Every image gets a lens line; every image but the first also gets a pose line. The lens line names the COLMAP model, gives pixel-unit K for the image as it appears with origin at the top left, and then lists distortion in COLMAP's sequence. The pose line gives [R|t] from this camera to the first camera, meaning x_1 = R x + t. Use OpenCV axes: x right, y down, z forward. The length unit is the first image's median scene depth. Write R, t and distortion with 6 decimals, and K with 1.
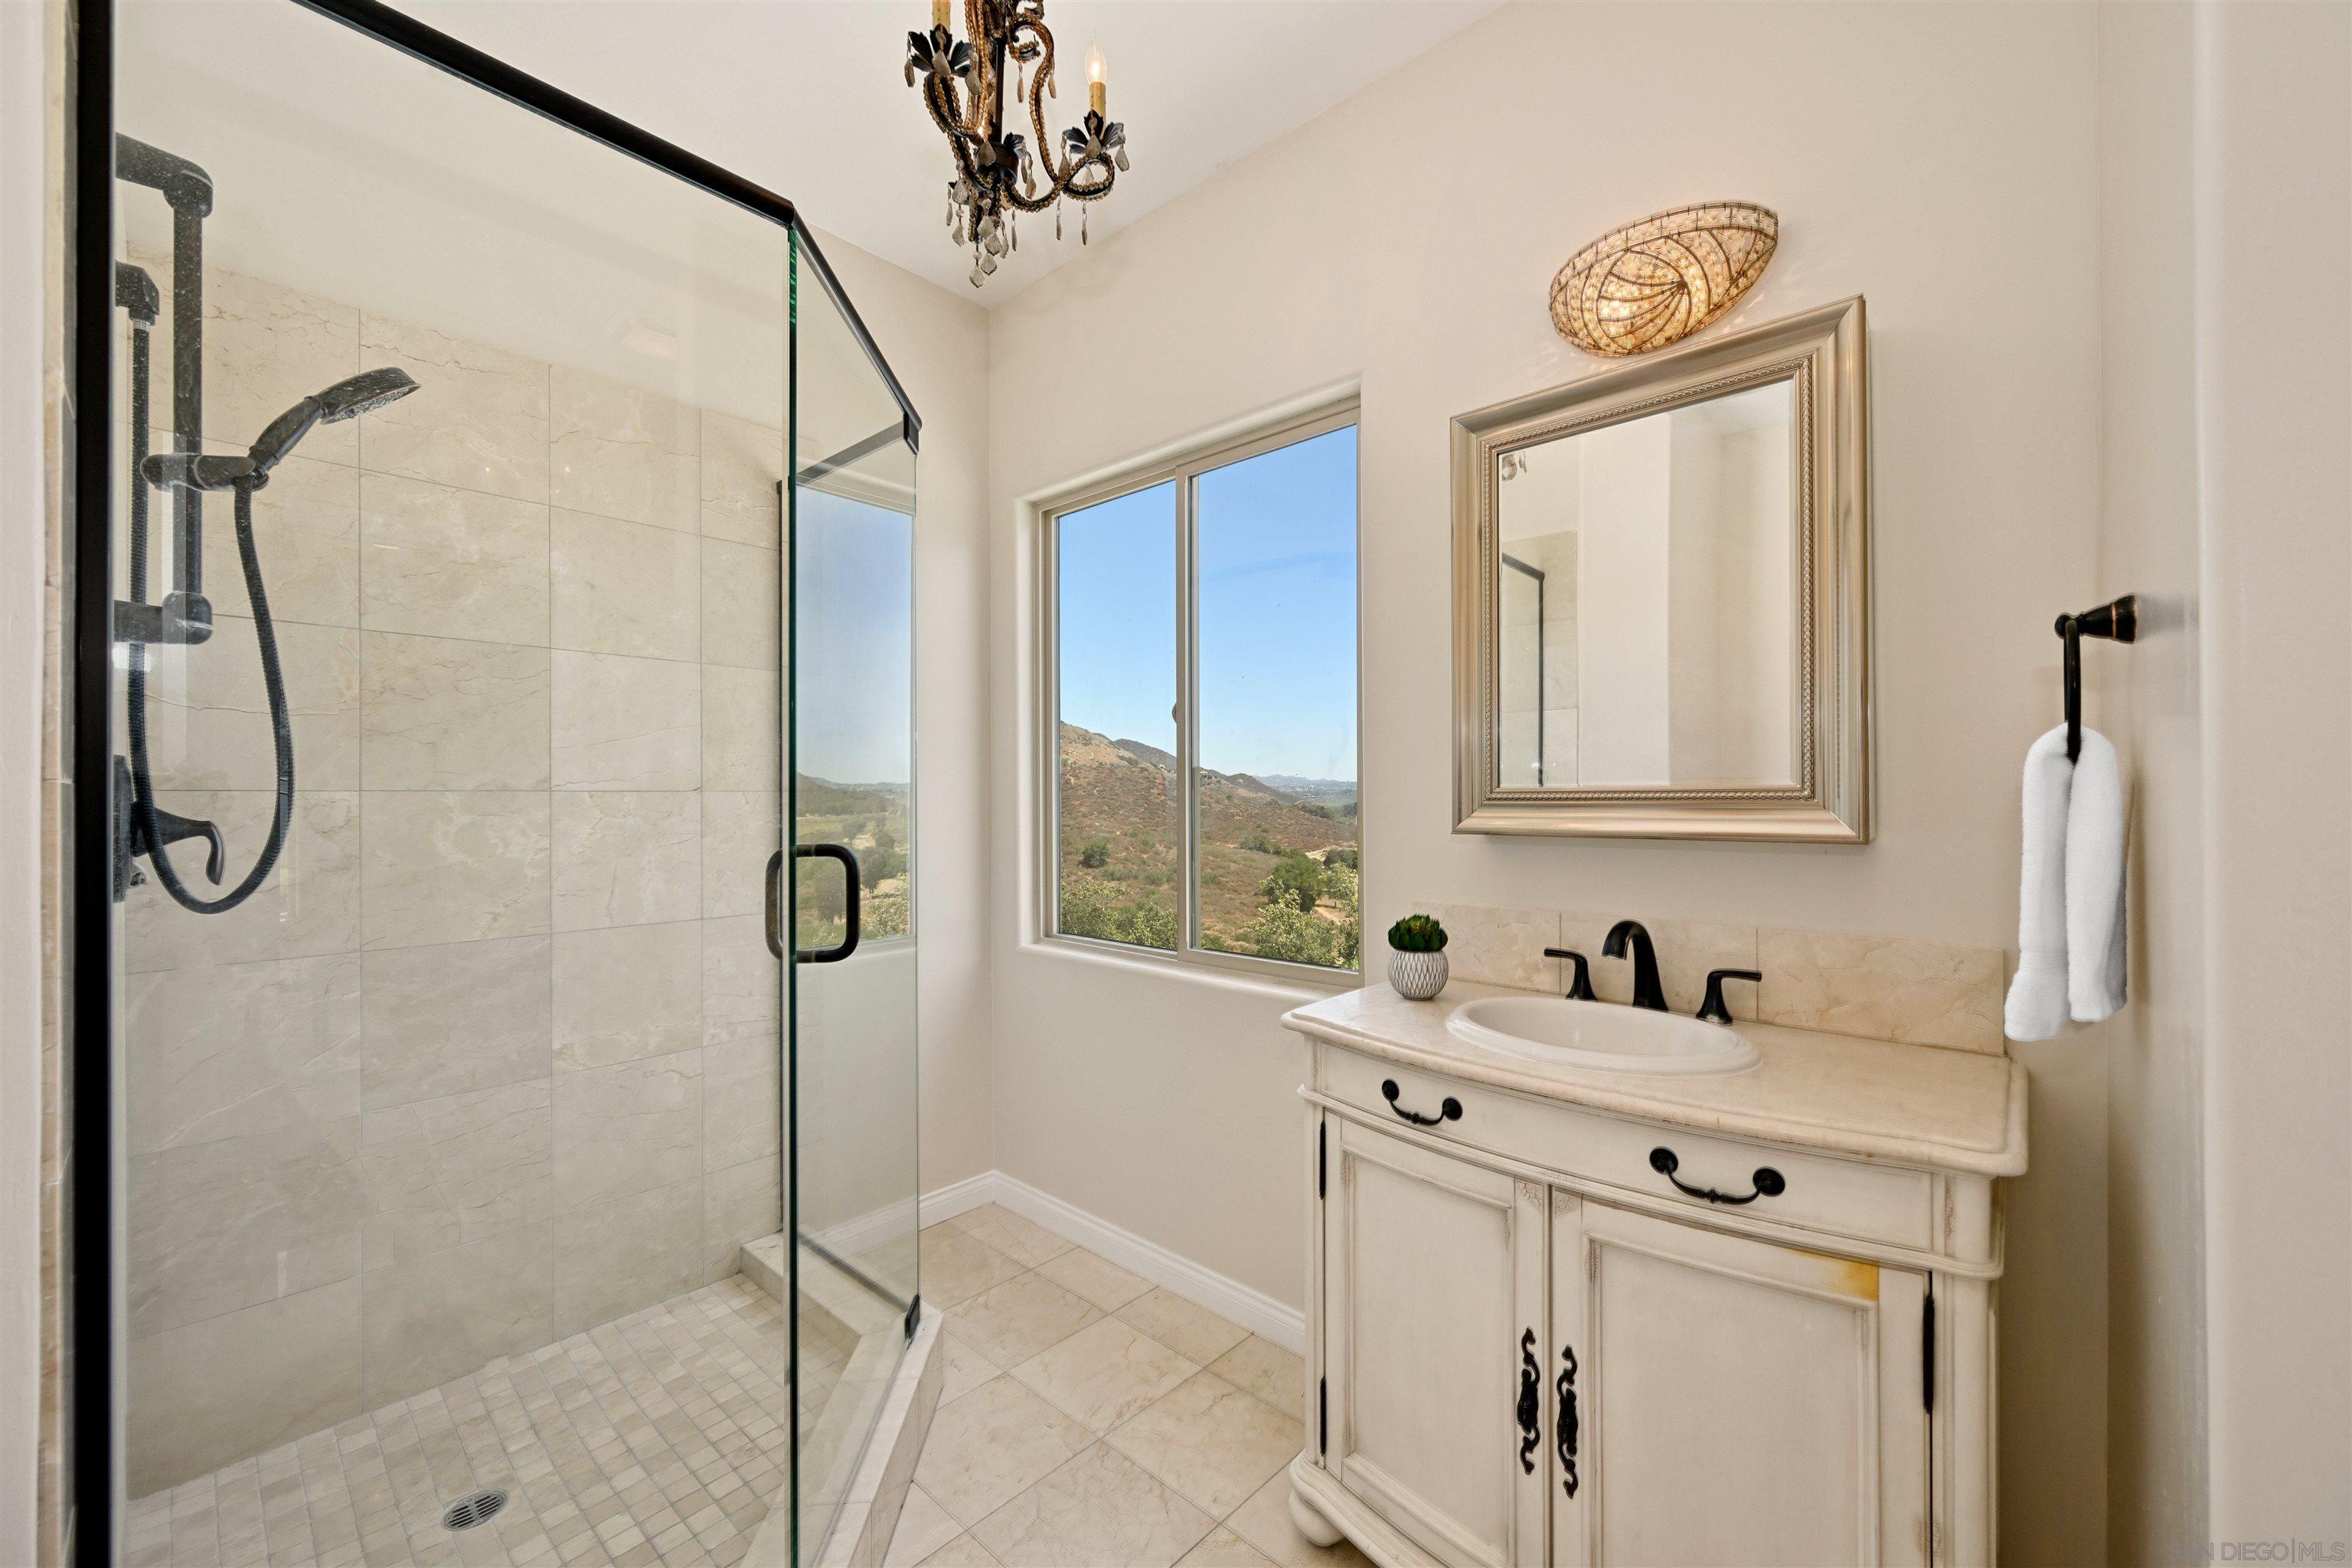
lens RADIAL K [[920.7, 0, 1175.3], [0, 920.7, 790.7], [0, 0, 1]] dist [0.013050, 0.000080]
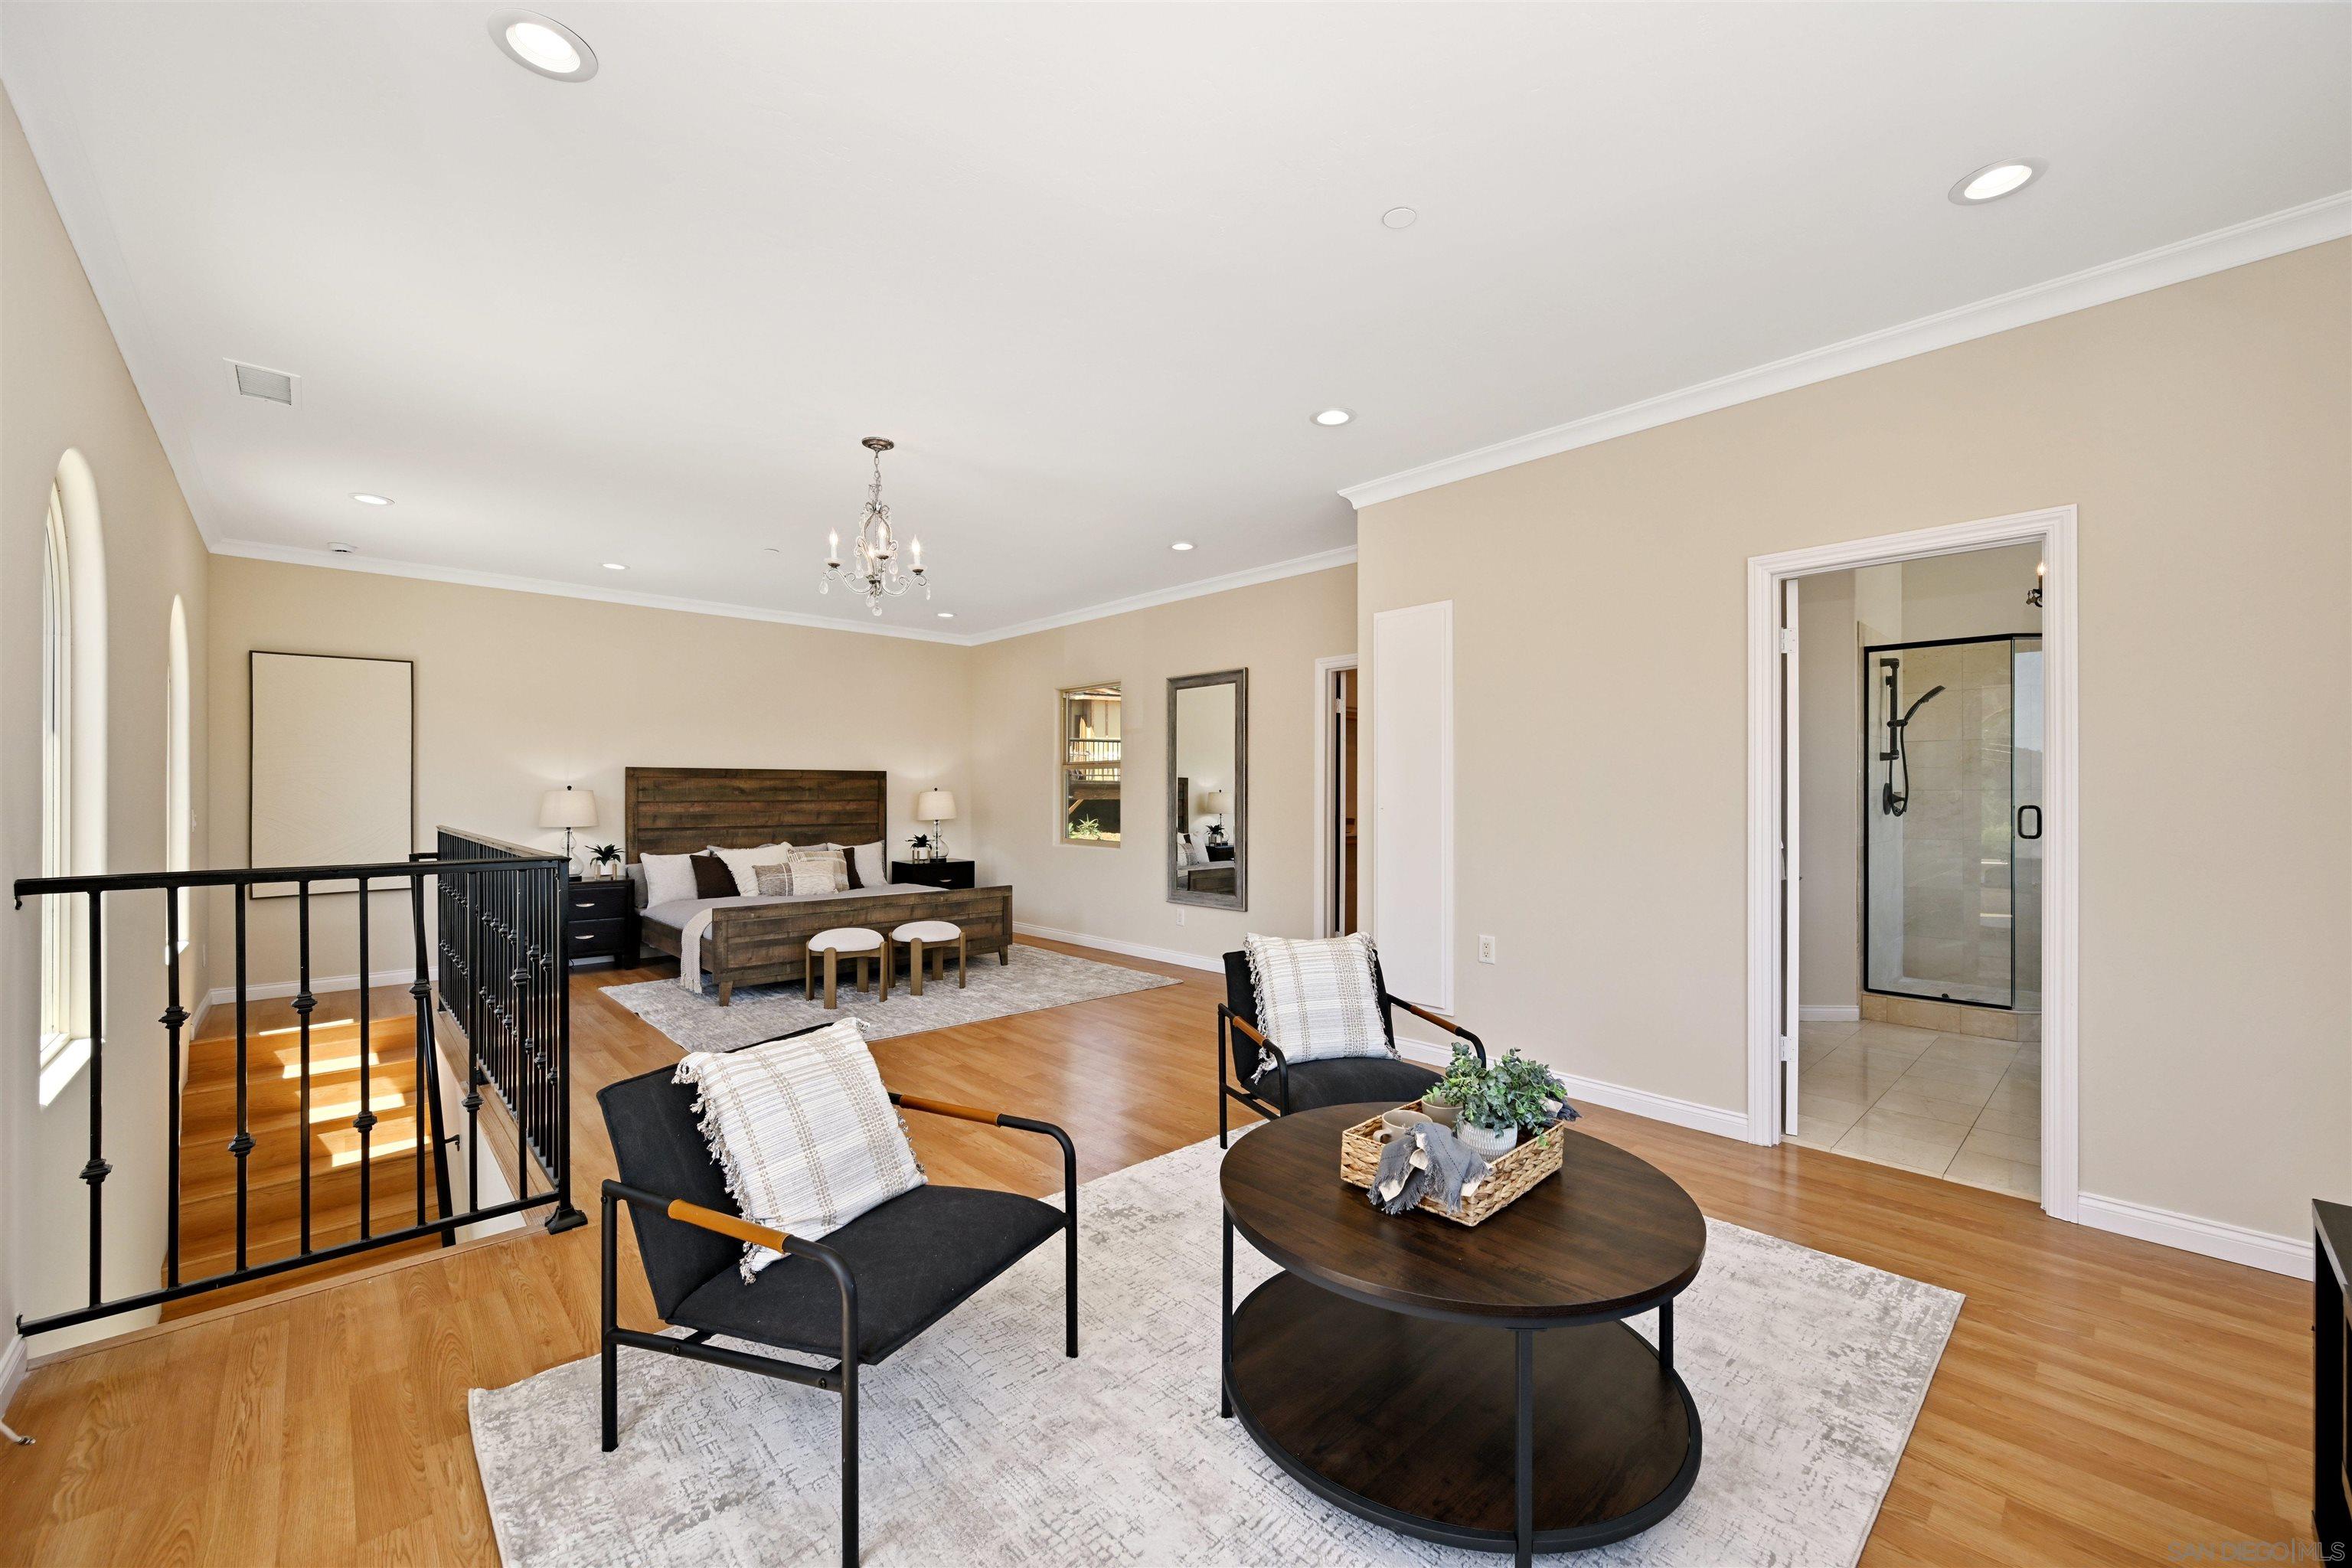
lens RADIAL K [[920.7, 0, 1175.3], [0, 920.7, 786.3], [0, 0, 1]] dist [0.013050, 0.000080]
pose [[-0.076705, 0.000973, -0.997053, 3.633764], [0.005322, 0.999986, 0.000566, -0.035452], [0.997040, -0.005262, -0.076709, -2.118354]]
